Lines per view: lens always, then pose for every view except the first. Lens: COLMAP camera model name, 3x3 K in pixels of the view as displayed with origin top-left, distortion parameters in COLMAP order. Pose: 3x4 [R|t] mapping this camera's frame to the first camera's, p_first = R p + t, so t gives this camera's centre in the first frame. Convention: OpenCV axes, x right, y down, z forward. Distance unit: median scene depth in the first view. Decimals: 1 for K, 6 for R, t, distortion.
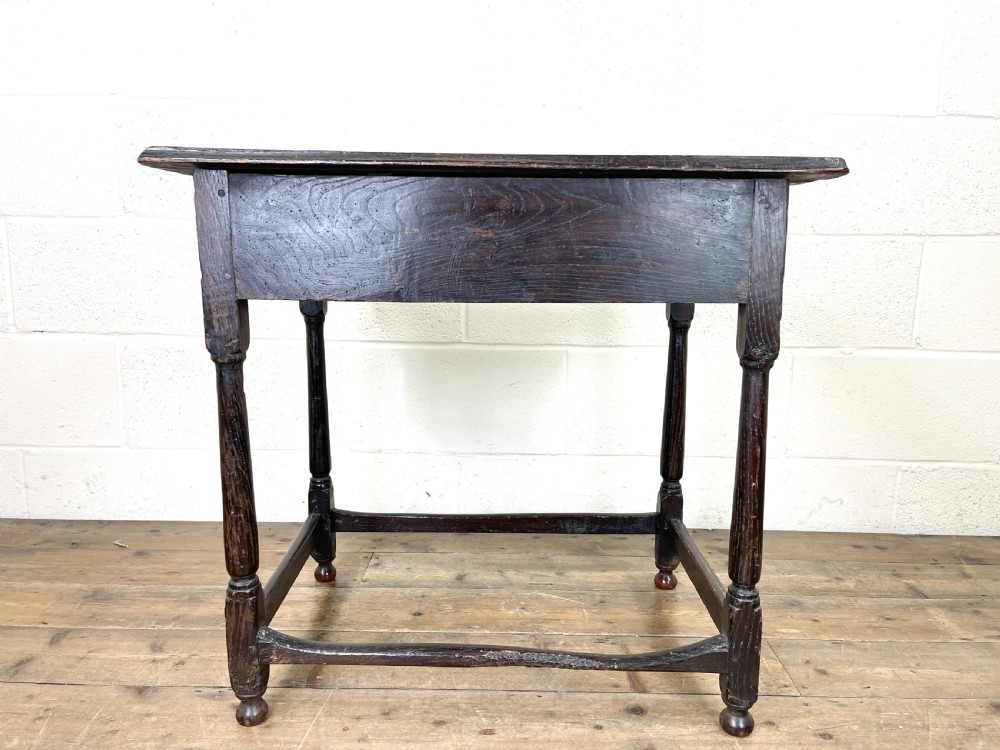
lens RADIAL K [[757.8, 0, 502.7], [0, 757.8, 374.4], [0, 0, 1]] dist [0.075199, -0.103890]
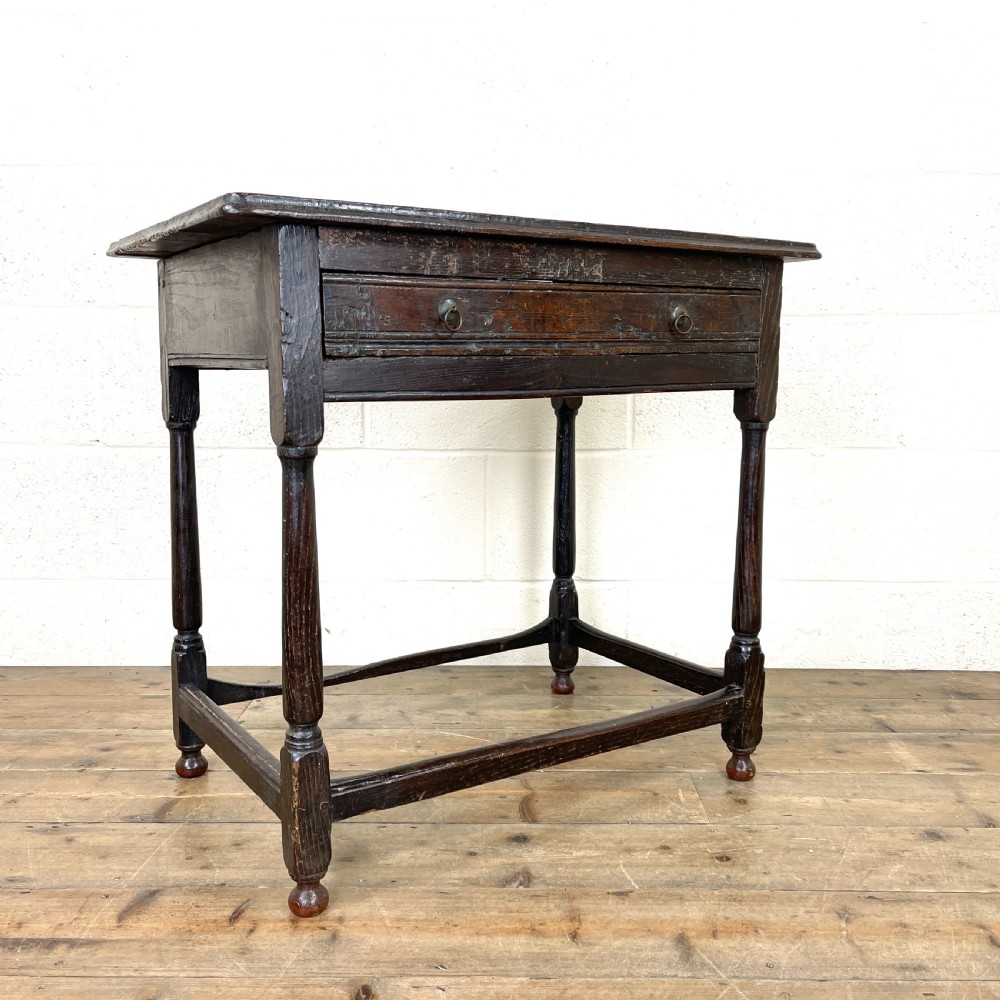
lens RADIAL K [[1013.1, 0, 503.7], [0, 1013.1, 504.3], [0, 0, 1]] dist [0.027976, 0.000000]
pose [[0.999913, -0.013115, -0.001407, 0.117320], [0.013080, 0.999661, -0.022508, 0.054407], [0.001701, 0.022488, 0.999746, -0.139405]]
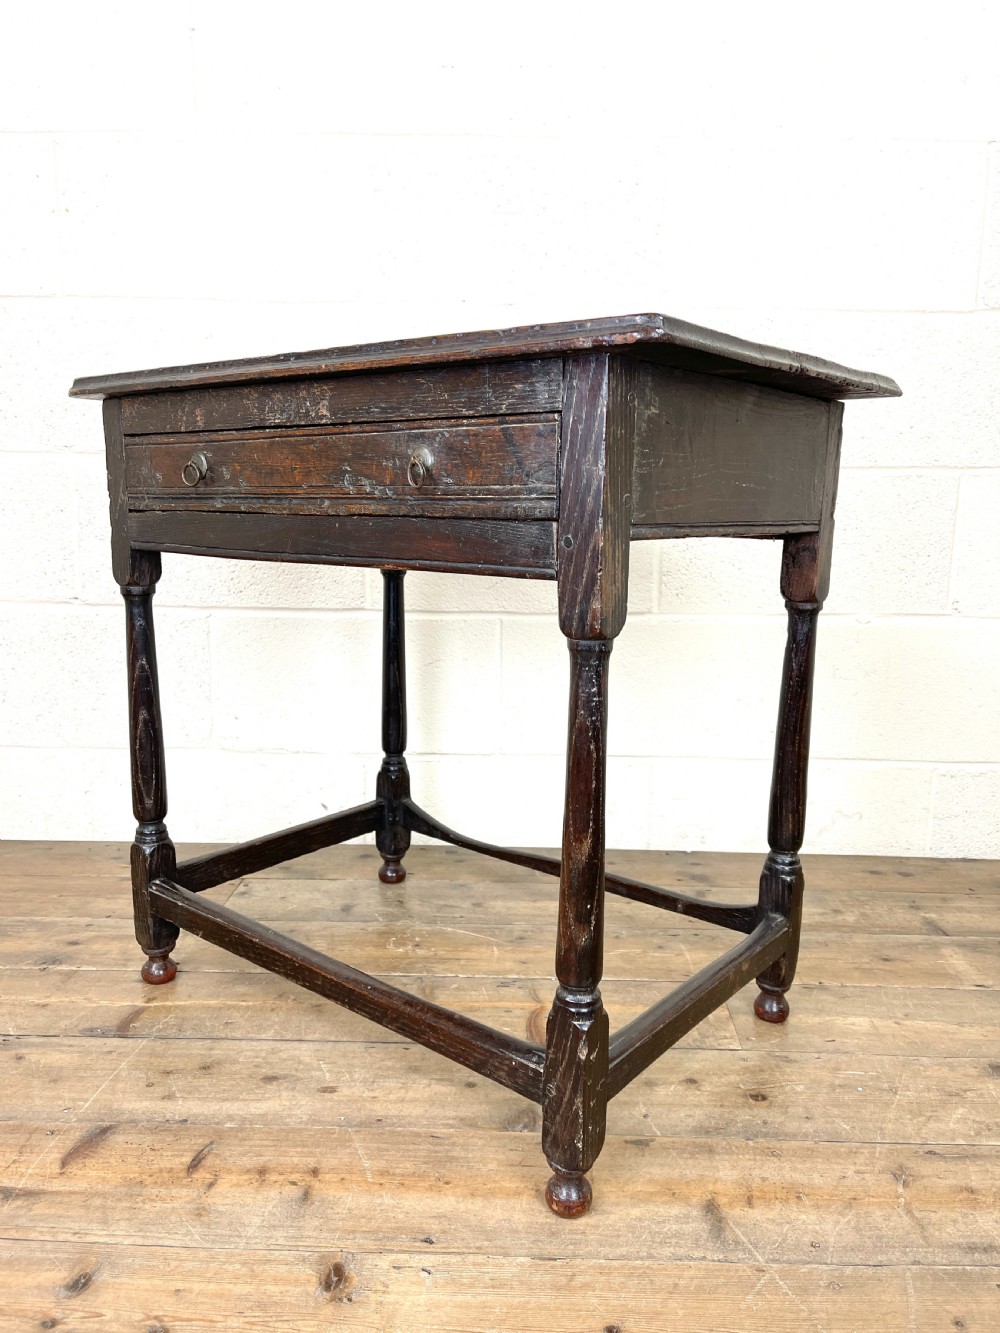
lens RADIAL K [[1010.1, 0, 505.3], [0, 1010.1, 669.4], [0, 0, 1]] dist [0.075199, -0.103890]
pose [[0.999779, -0.001686, -0.020942, 0.127126], [0.001661, 0.999998, -0.001210, 0.023757], [0.020944, 0.001175, 0.999780, -0.034338]]
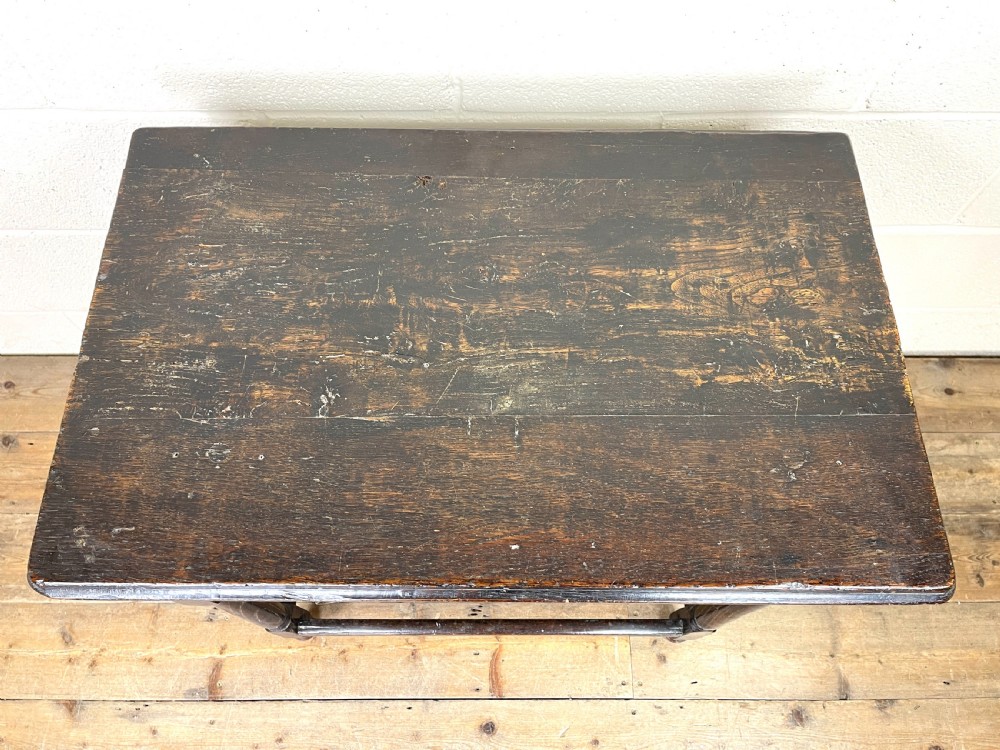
lens RADIAL K [[757.8, 0, 497.3], [0, 757.8, 379.5], [0, 0, 1]] dist [0.075199, -0.103890]
pose [[0.999953, -0.008338, -0.004912, 0.142862], [0.008696, 0.551441, 0.834169, -0.621552], [-0.004247, -0.834172, 0.551488, 0.570301]]
